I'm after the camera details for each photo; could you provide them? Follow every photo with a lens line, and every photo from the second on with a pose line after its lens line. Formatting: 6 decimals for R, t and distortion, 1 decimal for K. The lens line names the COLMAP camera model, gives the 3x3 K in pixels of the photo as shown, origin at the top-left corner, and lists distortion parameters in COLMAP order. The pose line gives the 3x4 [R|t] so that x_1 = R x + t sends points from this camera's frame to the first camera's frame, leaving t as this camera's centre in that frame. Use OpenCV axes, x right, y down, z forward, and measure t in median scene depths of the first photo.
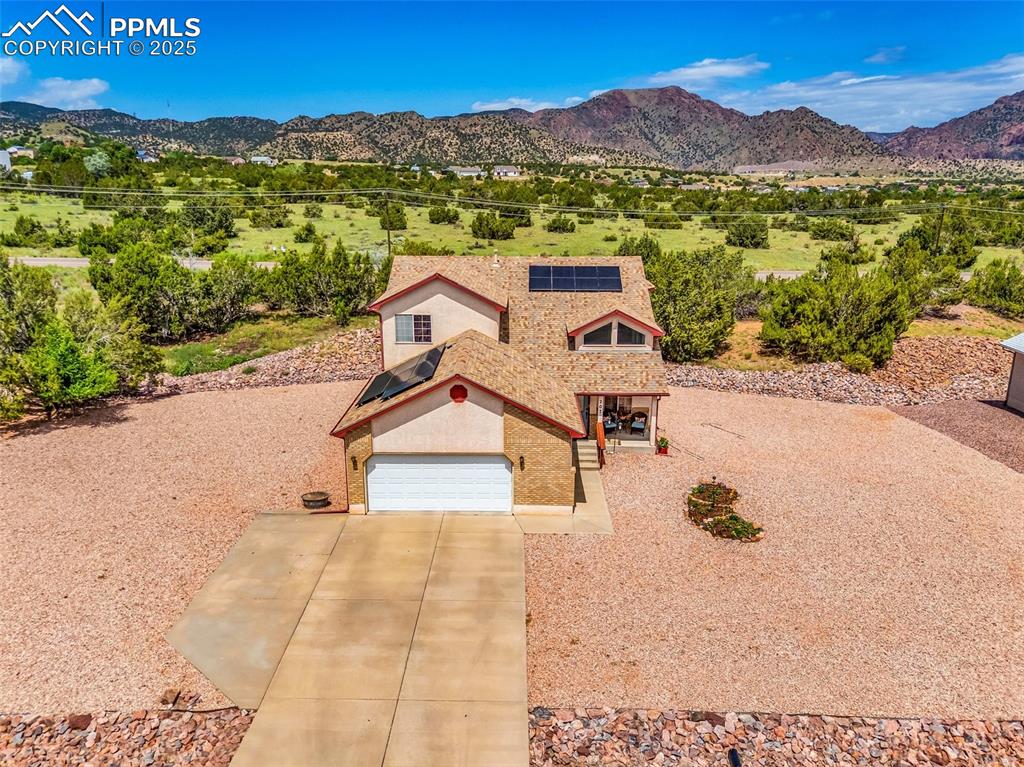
lens RADIAL K [[758.7, 0, 506.6], [0, 758.7, 382.7], [0, 0, 1]] dist [0.071526, -0.058662]
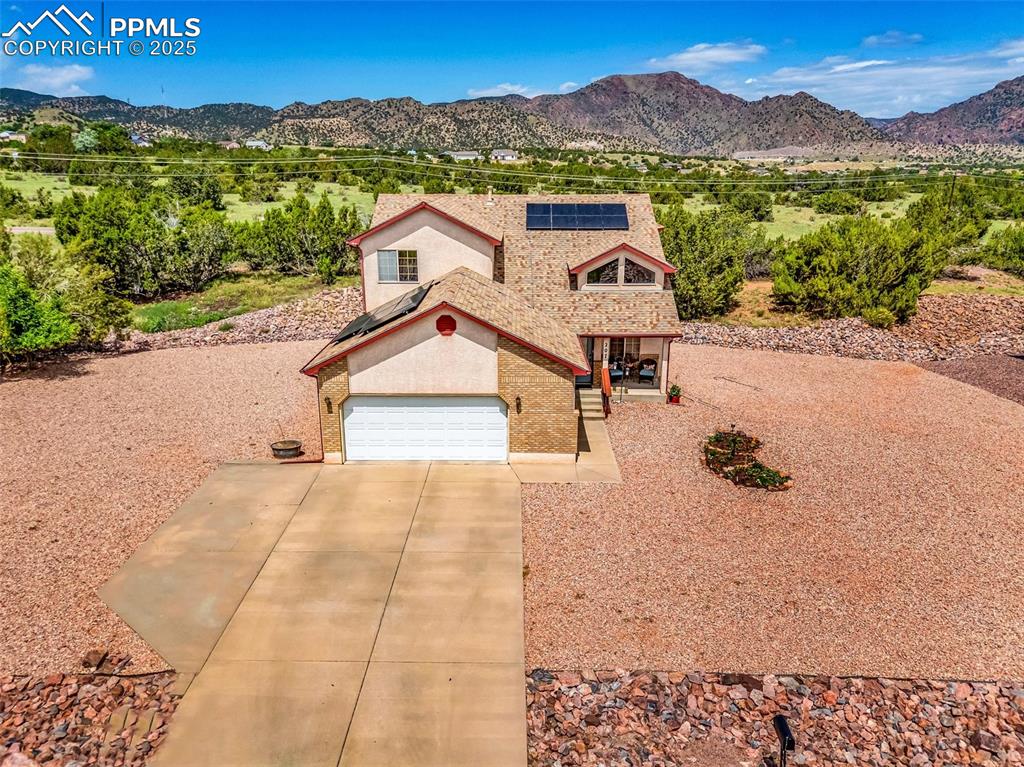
lens RADIAL K [[758.7, 0, 506.6], [0, 758.7, 382.7], [0, 0, 1]] dist [0.071526, -0.058662]
pose [[0.999994, -0.002849, 0.002133, 0.002466], [0.002816, 0.999880, 0.015221, 0.036146], [-0.002176, -0.015215, 0.999882, 0.063296]]
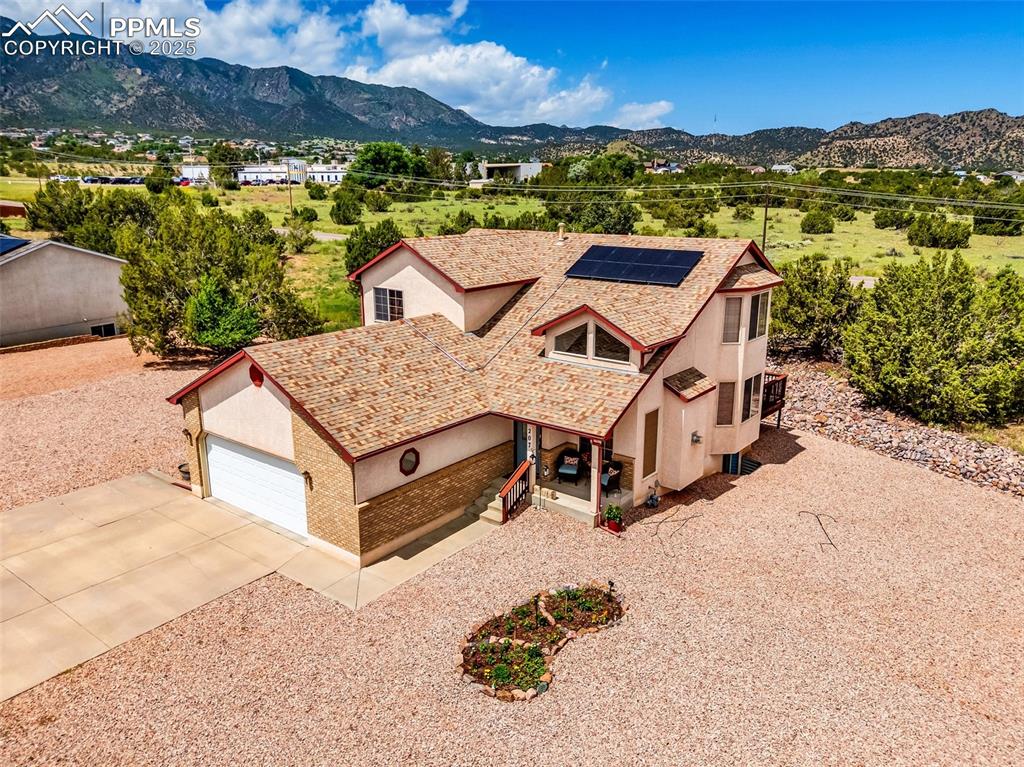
lens RADIAL K [[760.4, 0, 506.7], [0, 760.4, 379.2], [0, 0, 1]] dist [0.075419, -0.066073]
pose [[0.792098, 0.151202, -0.591370, 0.332013], [-0.162063, 0.986157, 0.035068, -0.027975], [0.588486, 0.068062, 0.805637, 0.269696]]
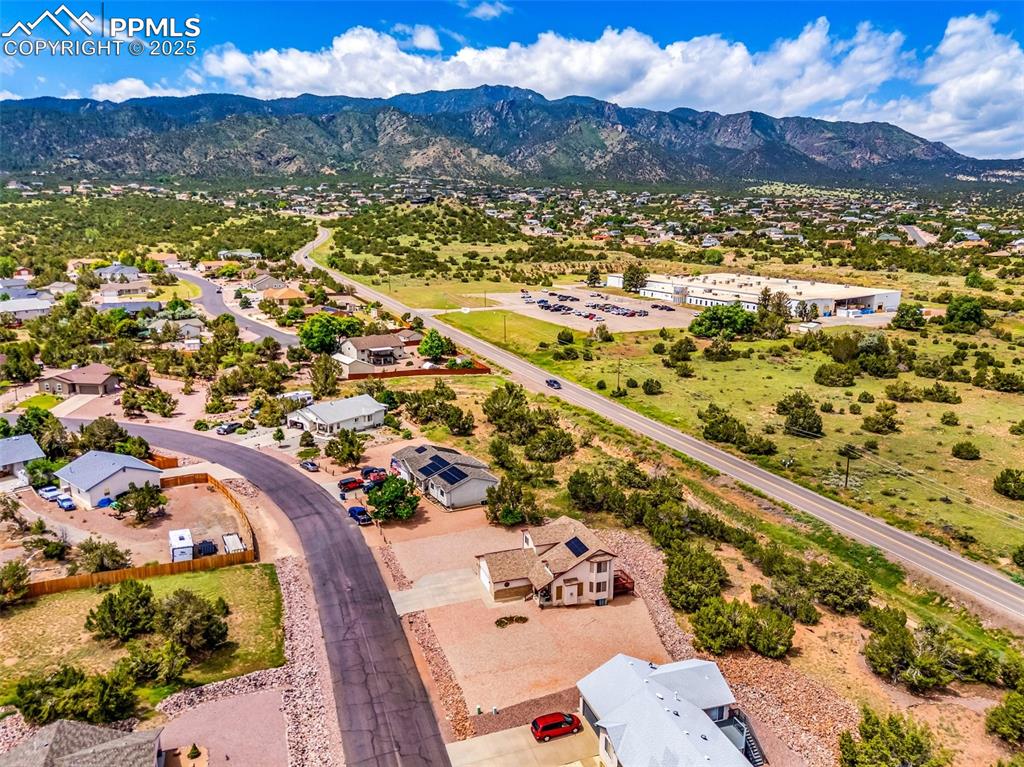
lens RADIAL K [[758.7, 0, 506.6], [0, 758.7, 382.7], [0, 0, 1]] dist [0.071526, -0.058662]
pose [[0.340626, 0.212149, -0.915951, 1.931707], [-0.252799, 0.959000, 0.128108, -0.796980], [0.905575, 0.187915, 0.380292, -0.363151]]
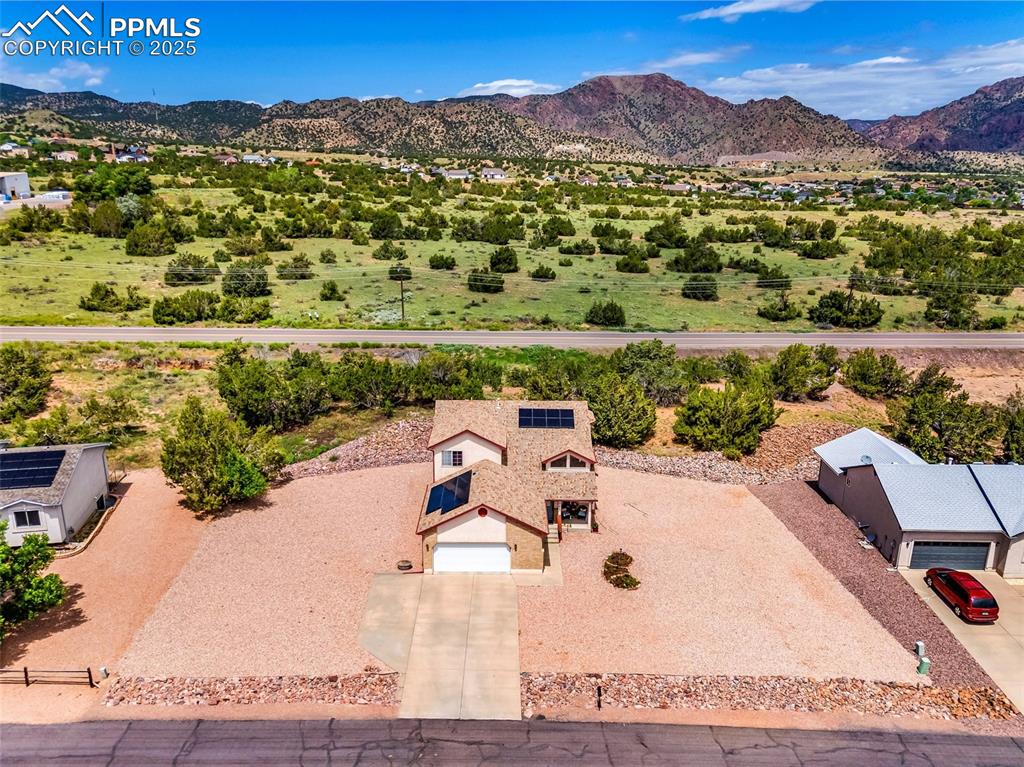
lens RADIAL K [[760.4, 0, 506.7], [0, 760.4, 379.2], [0, 0, 1]] dist [0.075419, -0.066073]
pose [[0.999814, 0.001034, 0.019261, -0.021446], [-0.001334, 0.999878, 0.015566, -0.187315], [-0.019243, -0.015589, 0.999693, -0.489692]]
